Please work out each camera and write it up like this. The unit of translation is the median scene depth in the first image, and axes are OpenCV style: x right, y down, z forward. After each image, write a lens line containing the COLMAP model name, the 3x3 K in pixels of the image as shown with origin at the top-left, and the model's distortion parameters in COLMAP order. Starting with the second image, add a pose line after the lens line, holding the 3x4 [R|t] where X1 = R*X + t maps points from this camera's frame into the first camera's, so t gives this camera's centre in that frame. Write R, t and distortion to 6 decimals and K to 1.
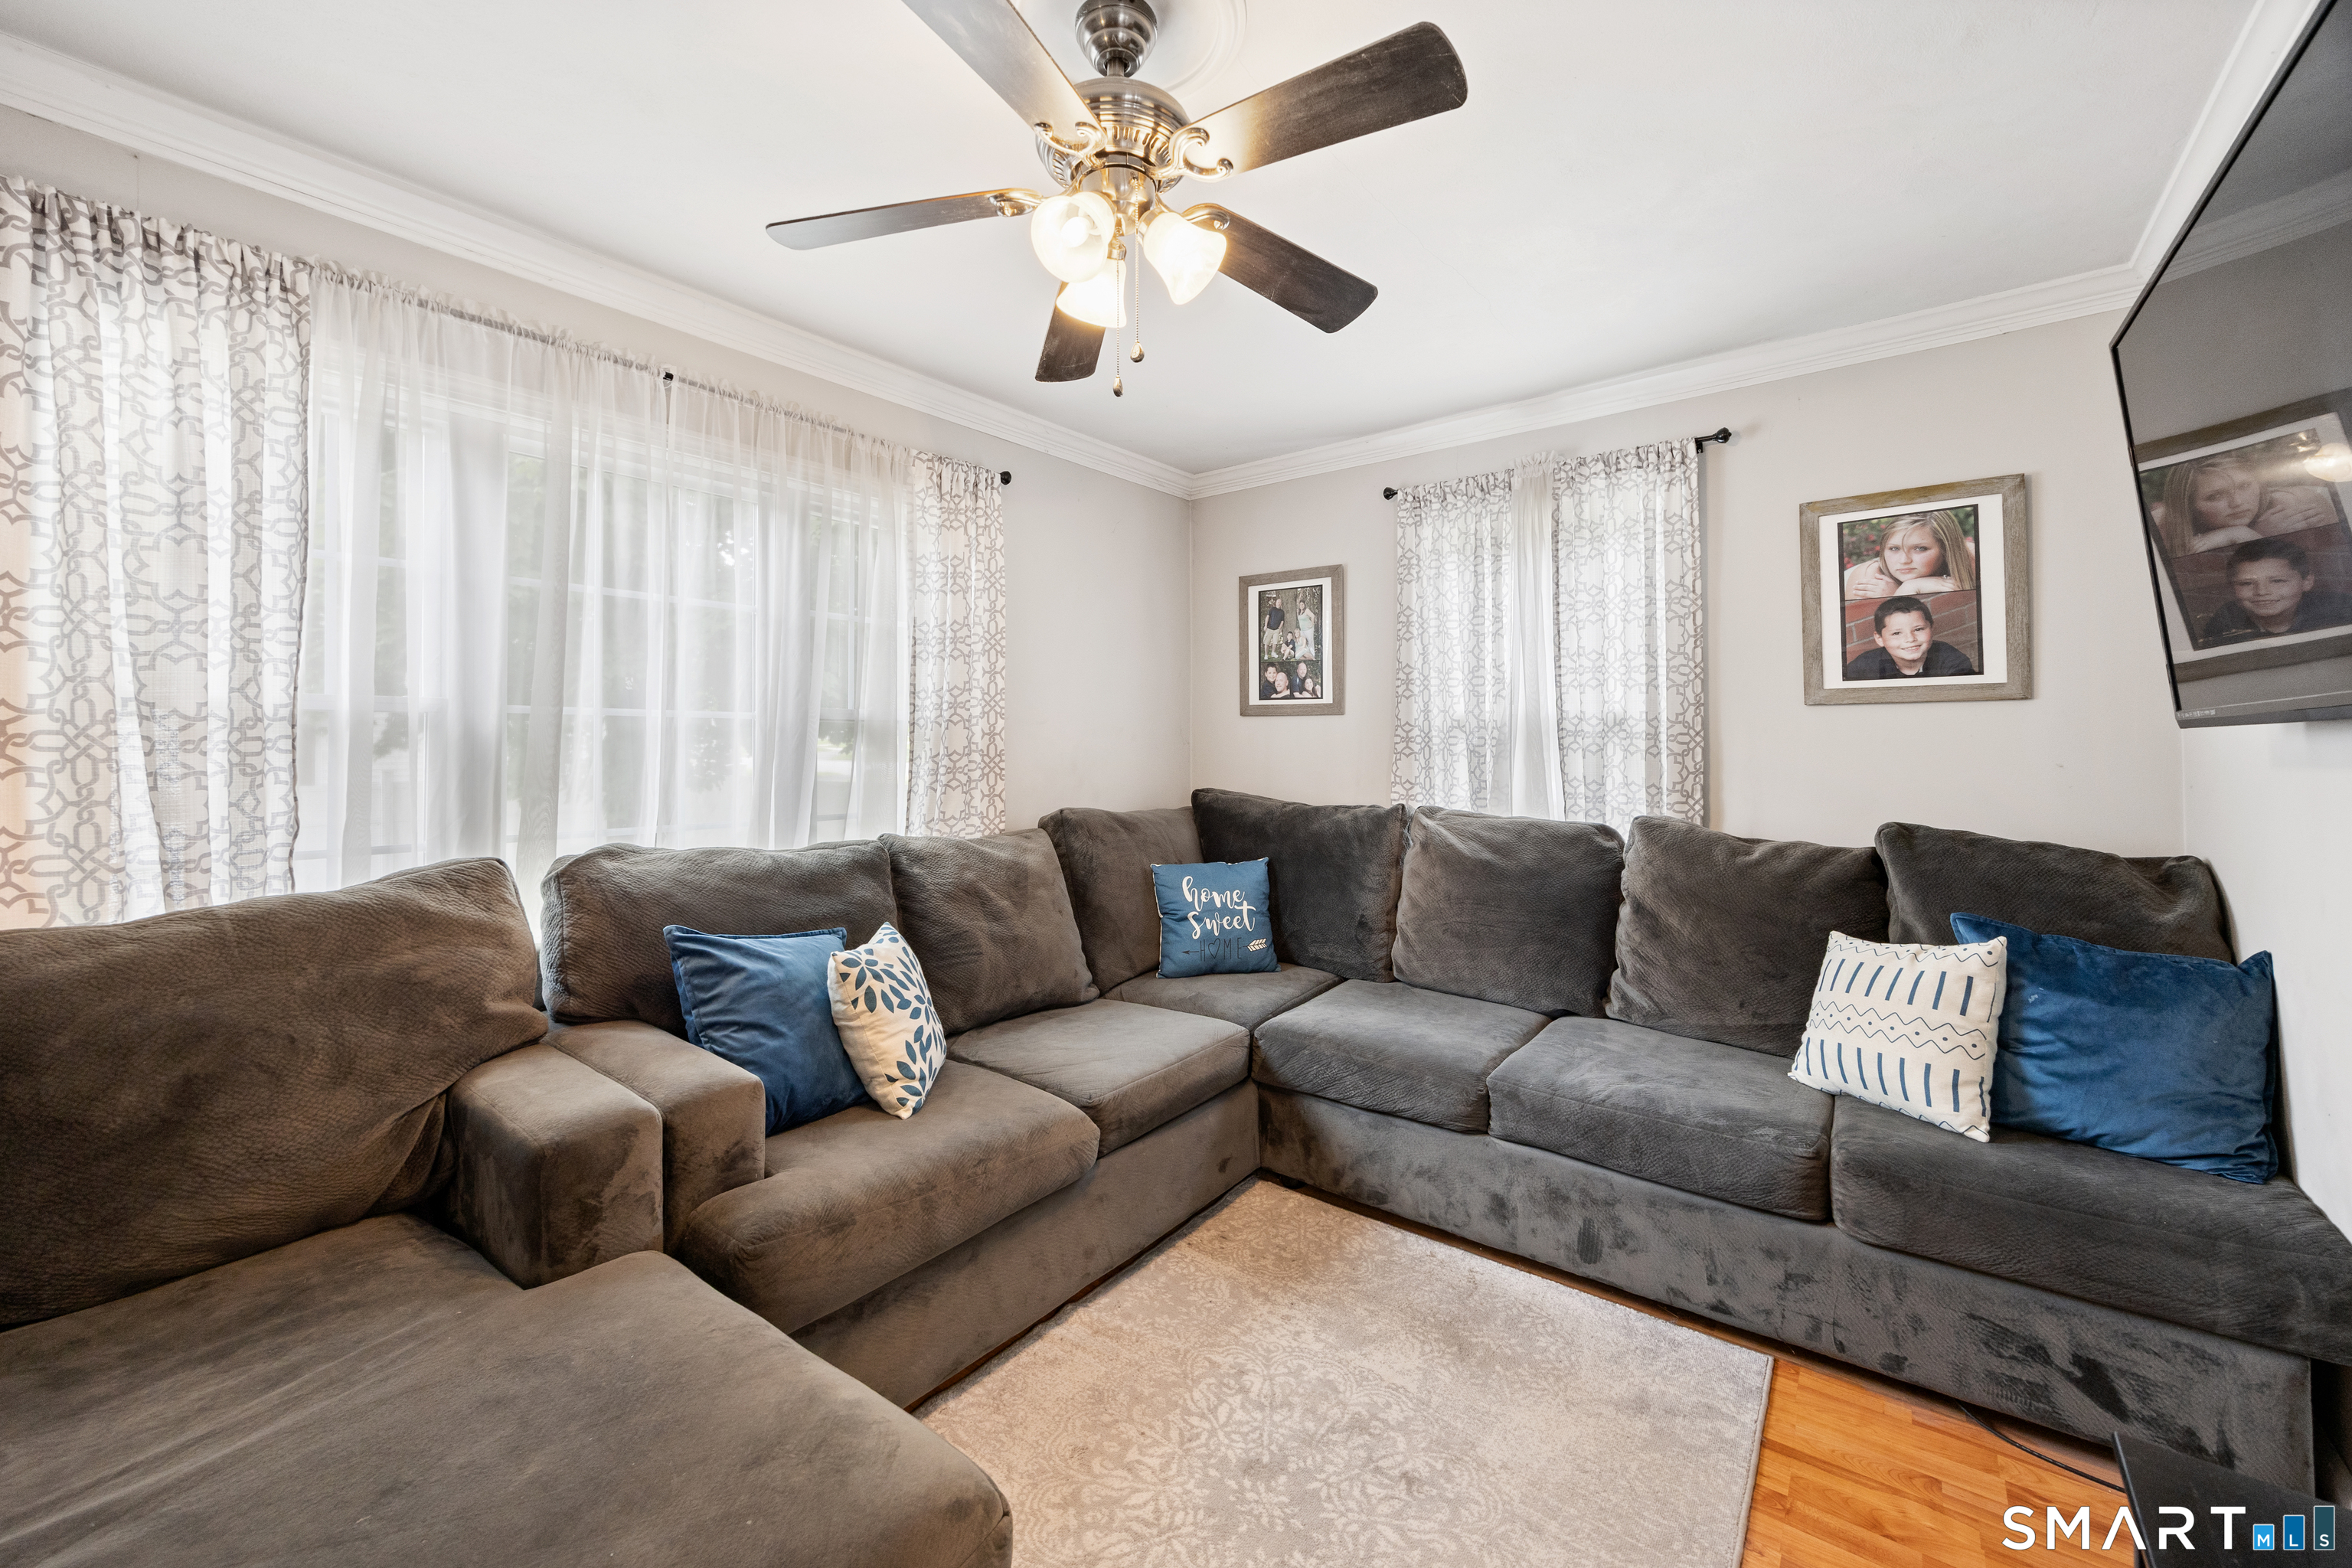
lens RADIAL K [[925.6, 0, 1218.5], [0, 925.6, 723.6], [0, 0, 1]] dist [-0.003801, 0.000205]
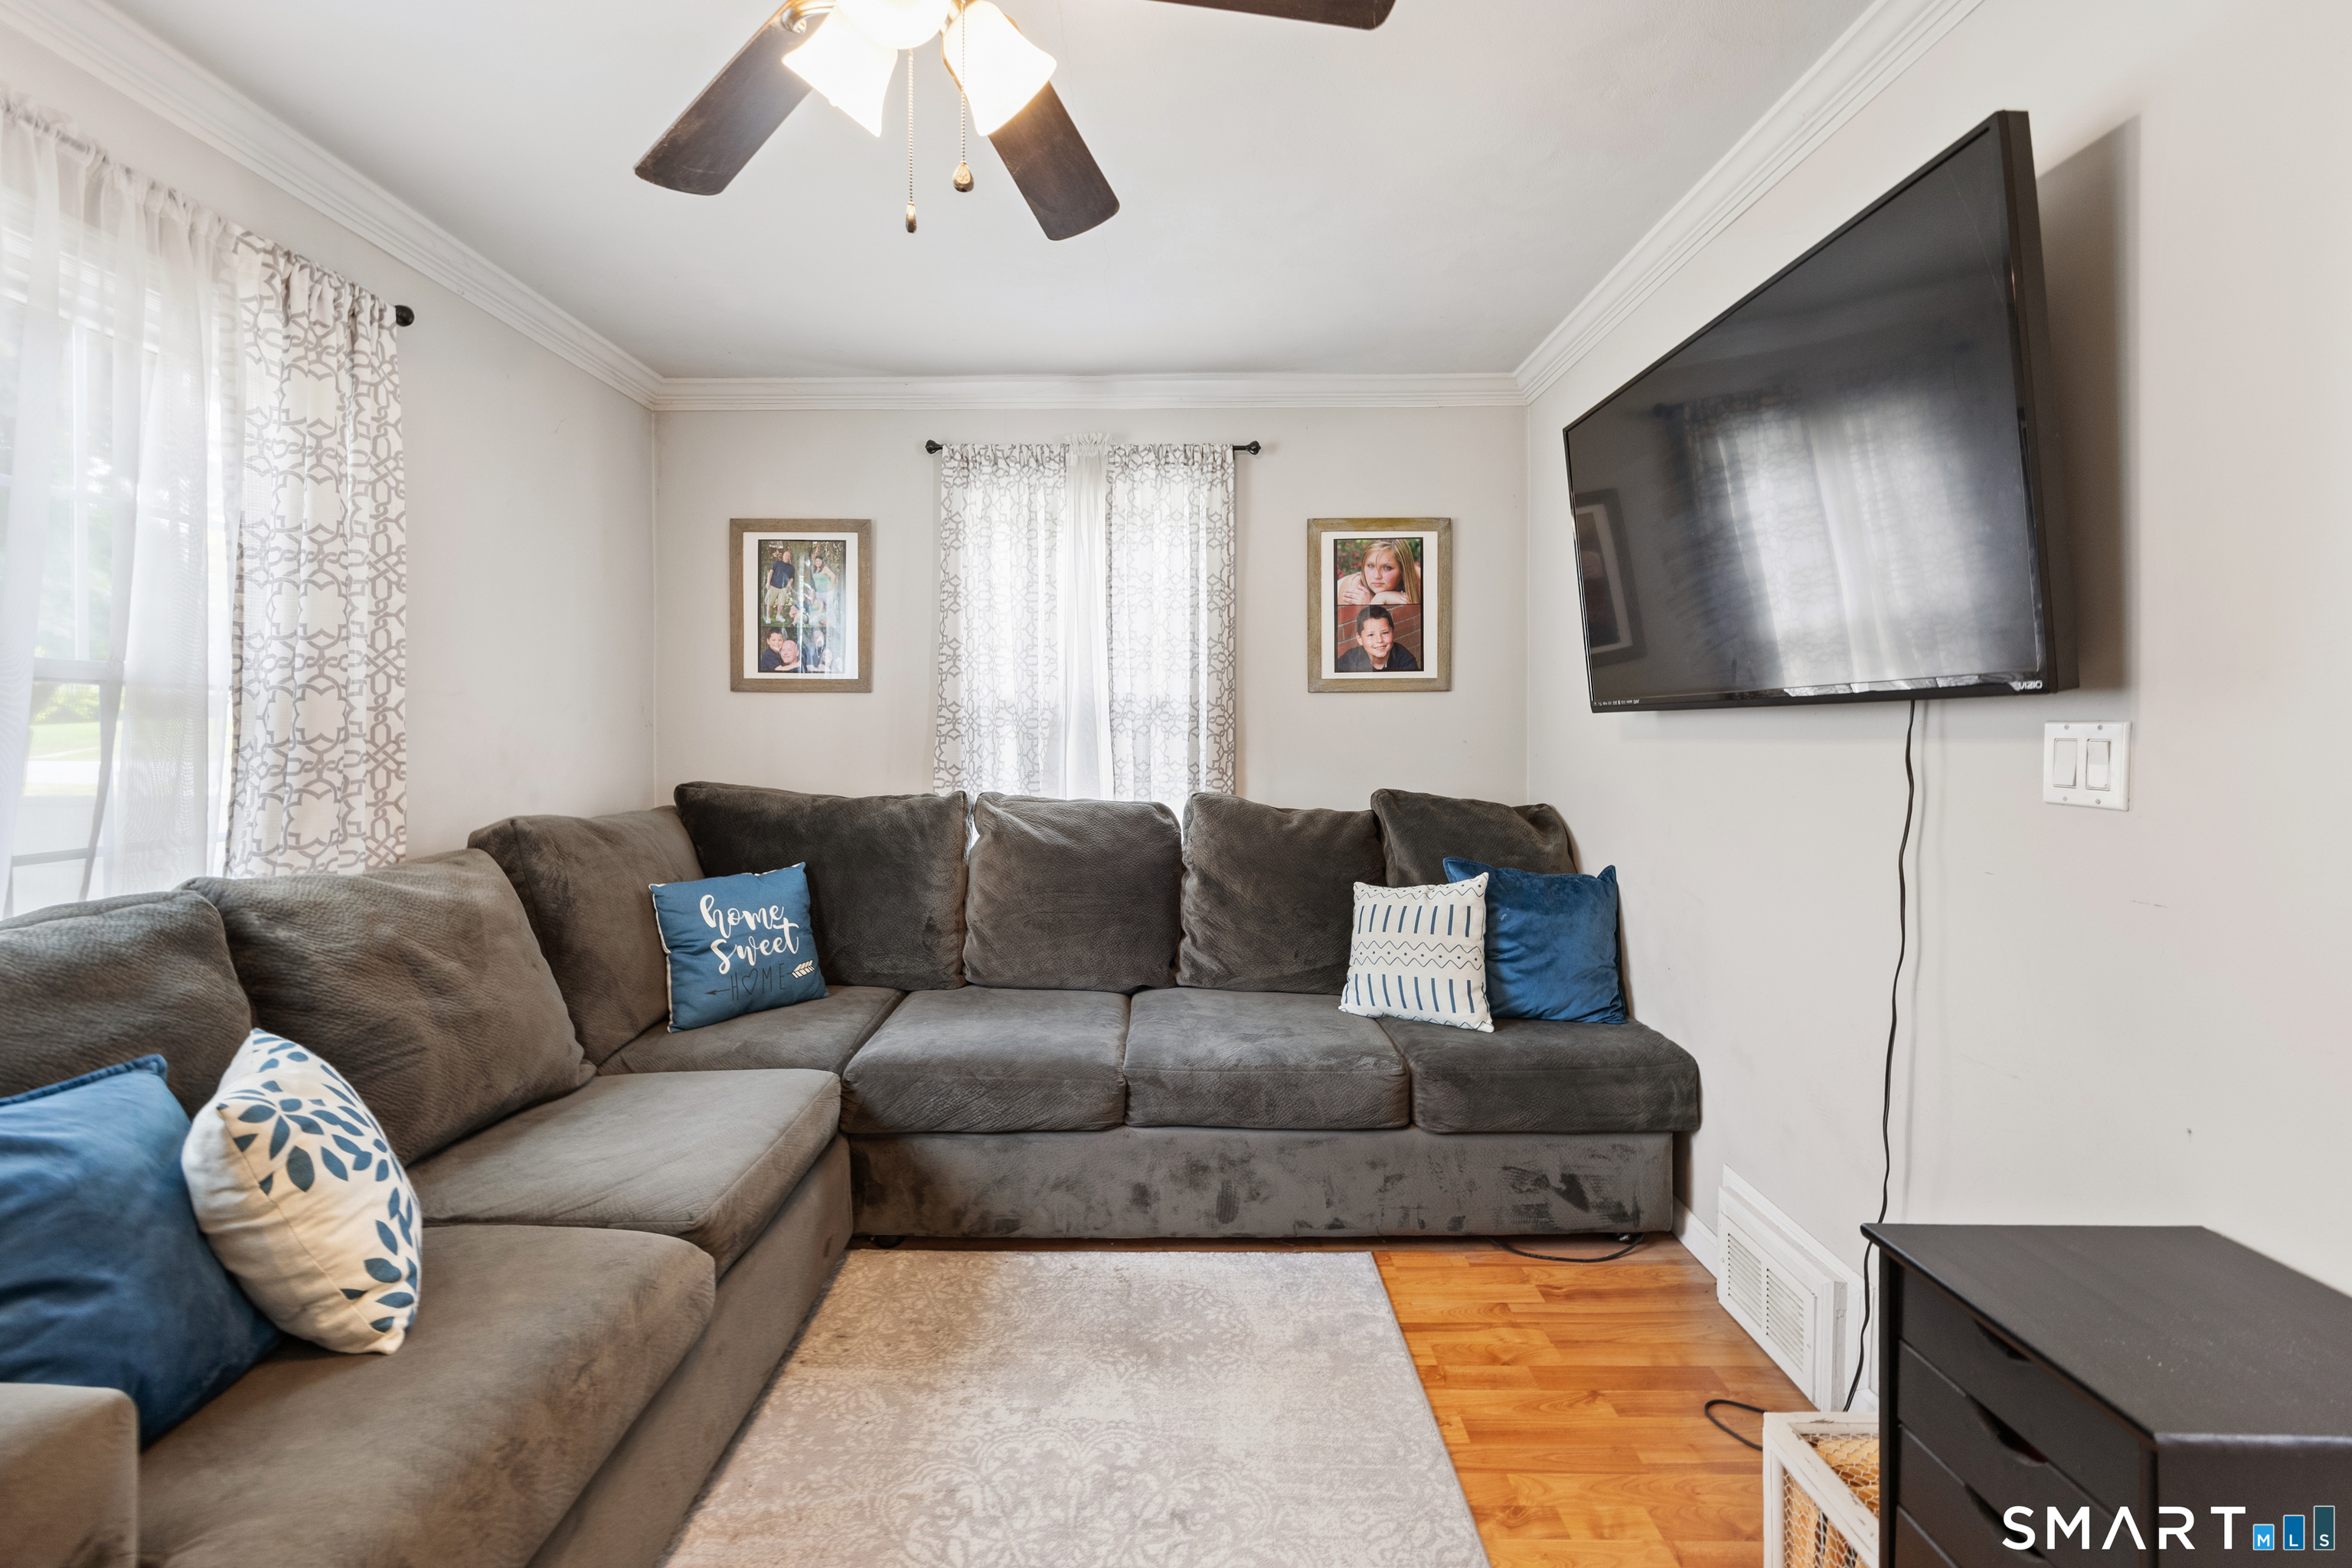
lens RADIAL K [[925.6, 0, 1204.5], [0, 925.6, 730.1], [0, 0, 1]] dist [-0.003801, 0.000205]
pose [[0.800059, -0.002603, 0.599916, -0.215092], [-0.011607, 0.999736, 0.019818, 0.008084], [-0.599809, -0.022819, 0.799818, 0.173362]]
